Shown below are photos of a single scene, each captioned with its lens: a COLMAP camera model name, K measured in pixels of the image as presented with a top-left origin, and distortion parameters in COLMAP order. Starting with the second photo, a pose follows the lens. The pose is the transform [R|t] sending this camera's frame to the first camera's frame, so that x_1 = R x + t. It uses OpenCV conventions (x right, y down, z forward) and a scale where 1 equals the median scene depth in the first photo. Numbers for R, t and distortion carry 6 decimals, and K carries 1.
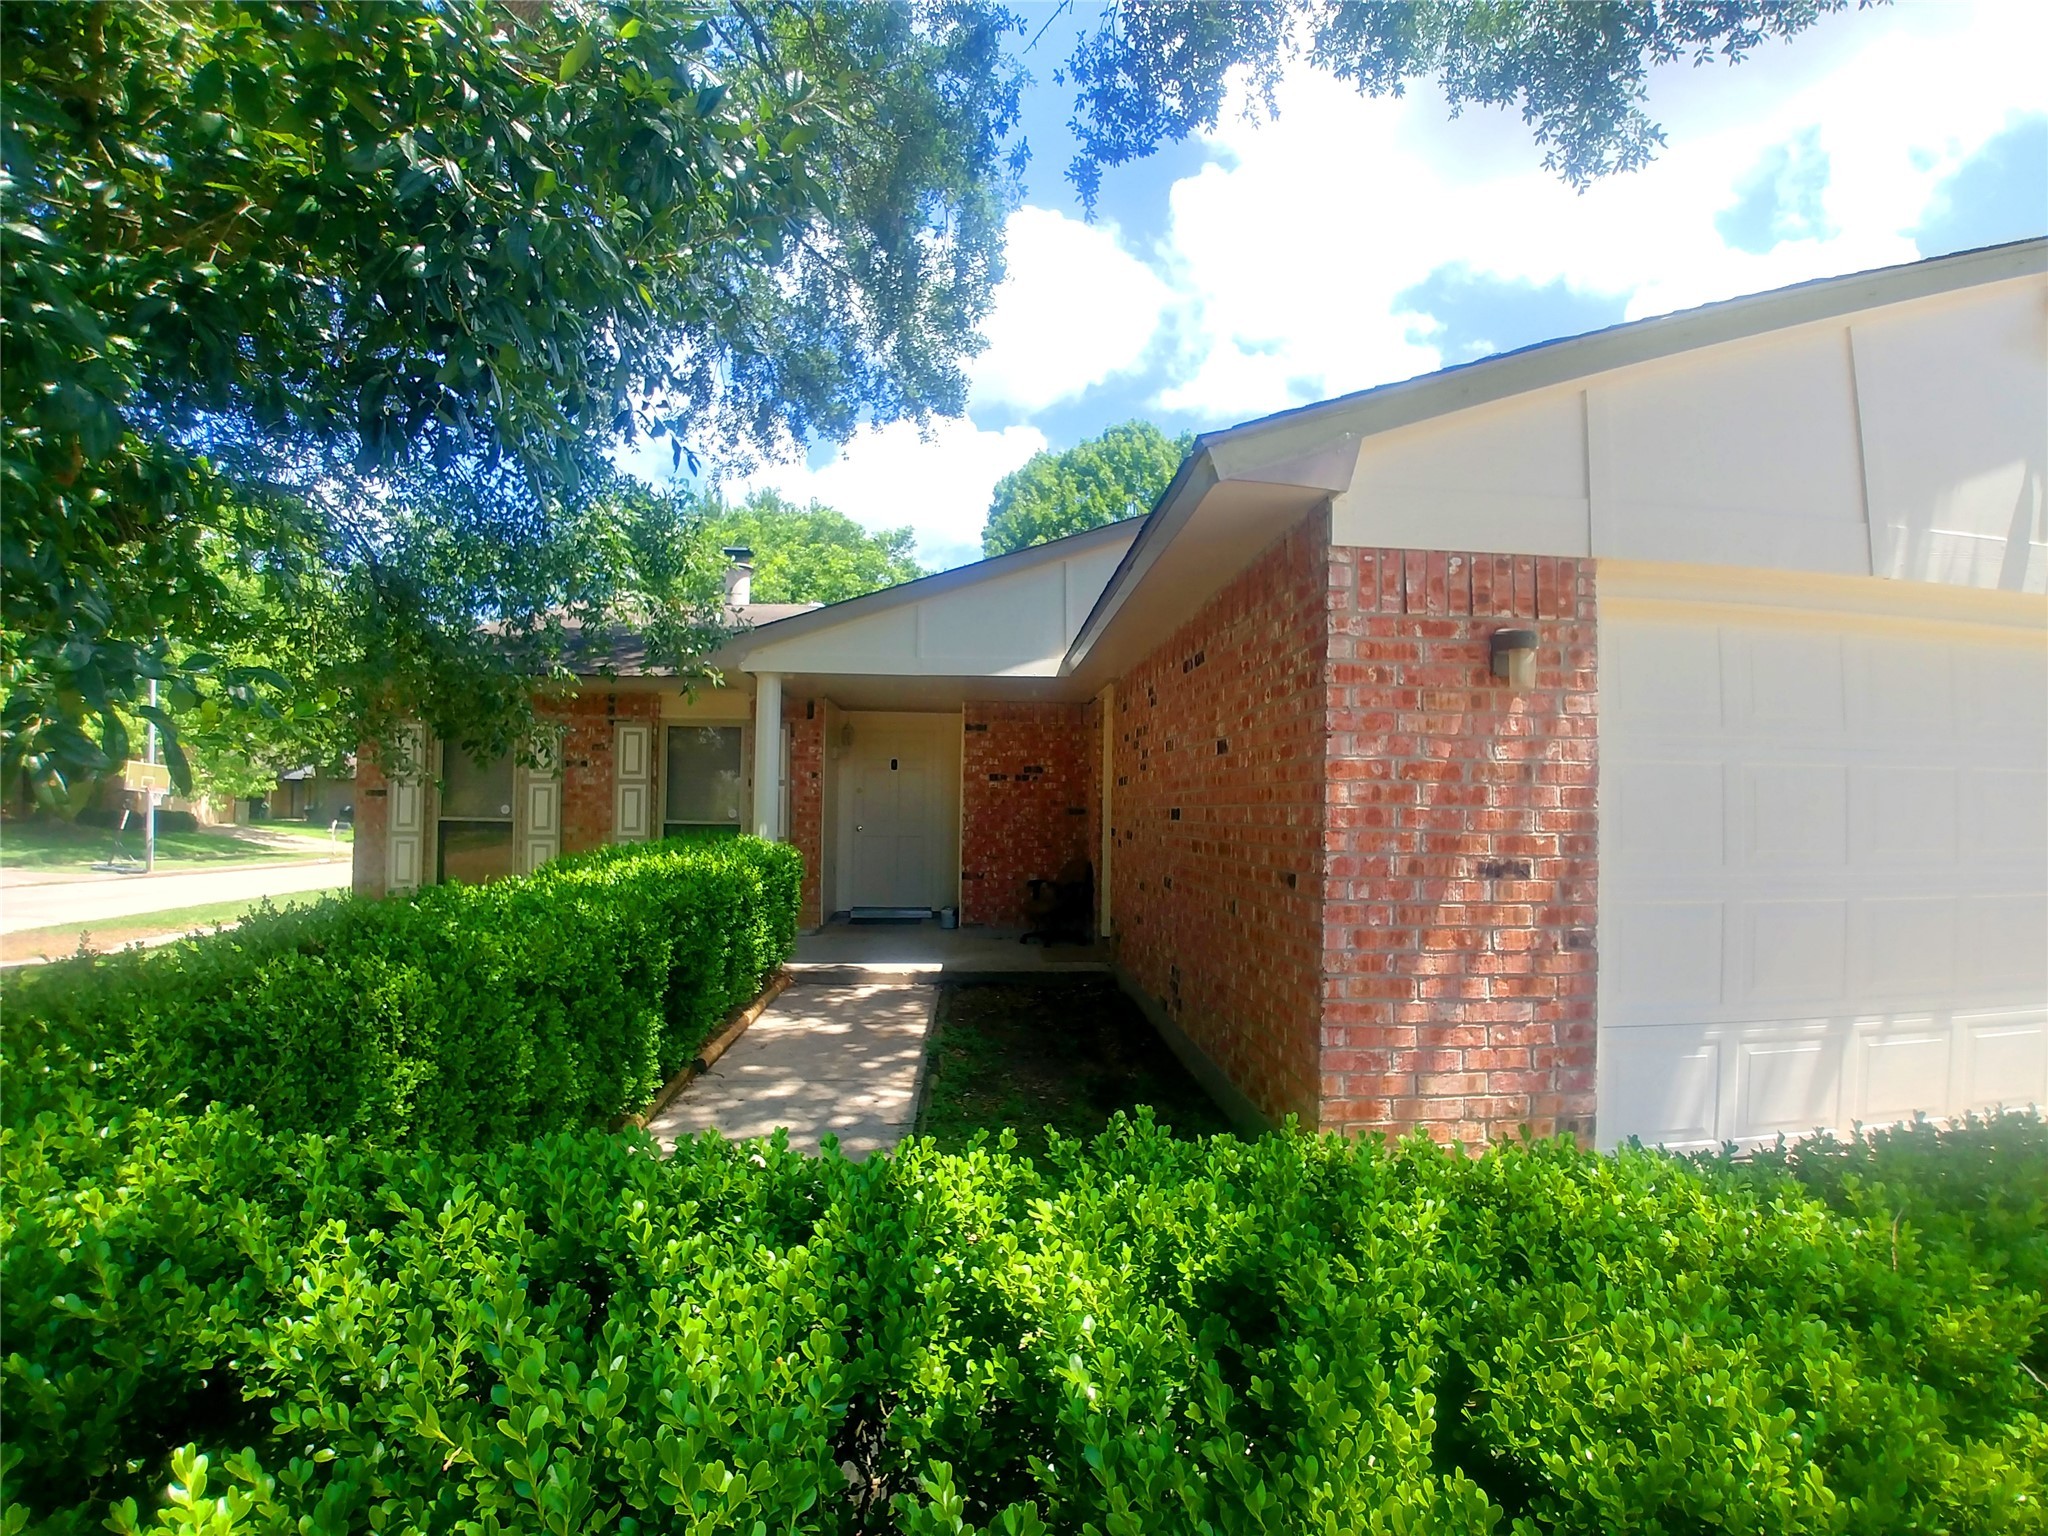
lens RADIAL K [[947.3, 0, 1033.4], [0, 947.3, 770.8], [0, 0, 1]] dist [-0.048896, -0.015910]
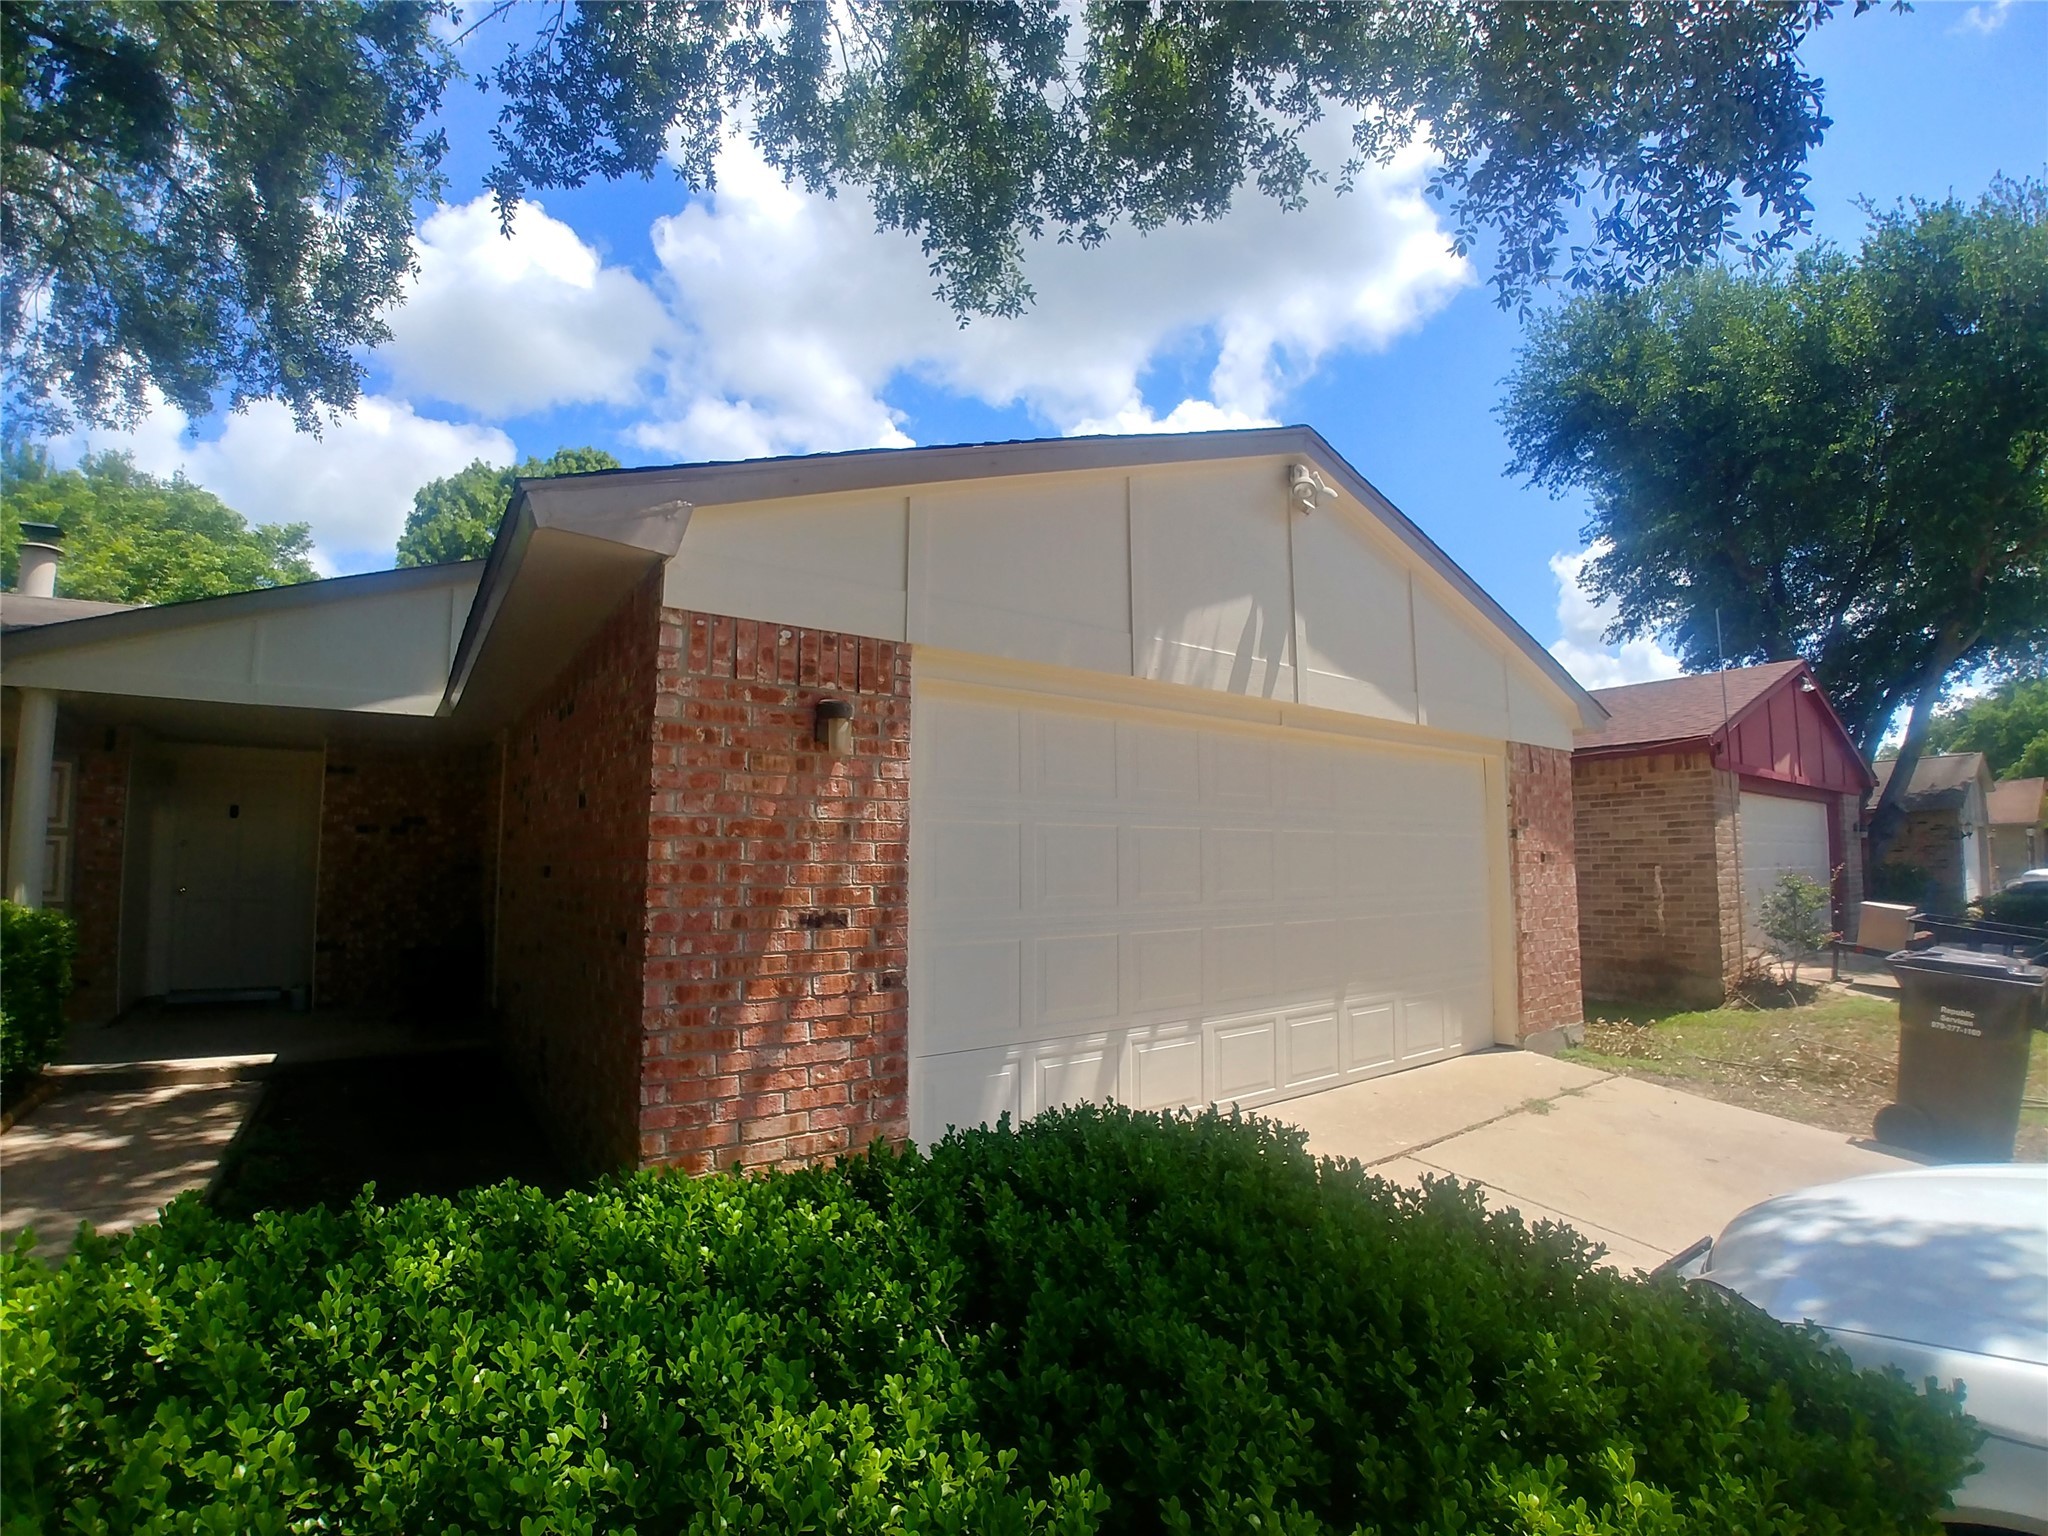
lens RADIAL K [[947.3, 0, 1033.4], [0, 947.3, 770.8], [0, 0, 1]] dist [-0.048896, -0.015910]
pose [[0.853025, 0.035855, 0.520637, 0.126118], [-0.006729, 0.998310, -0.057726, -0.005142], [-0.521827, 0.045739, 0.851824, -0.066051]]
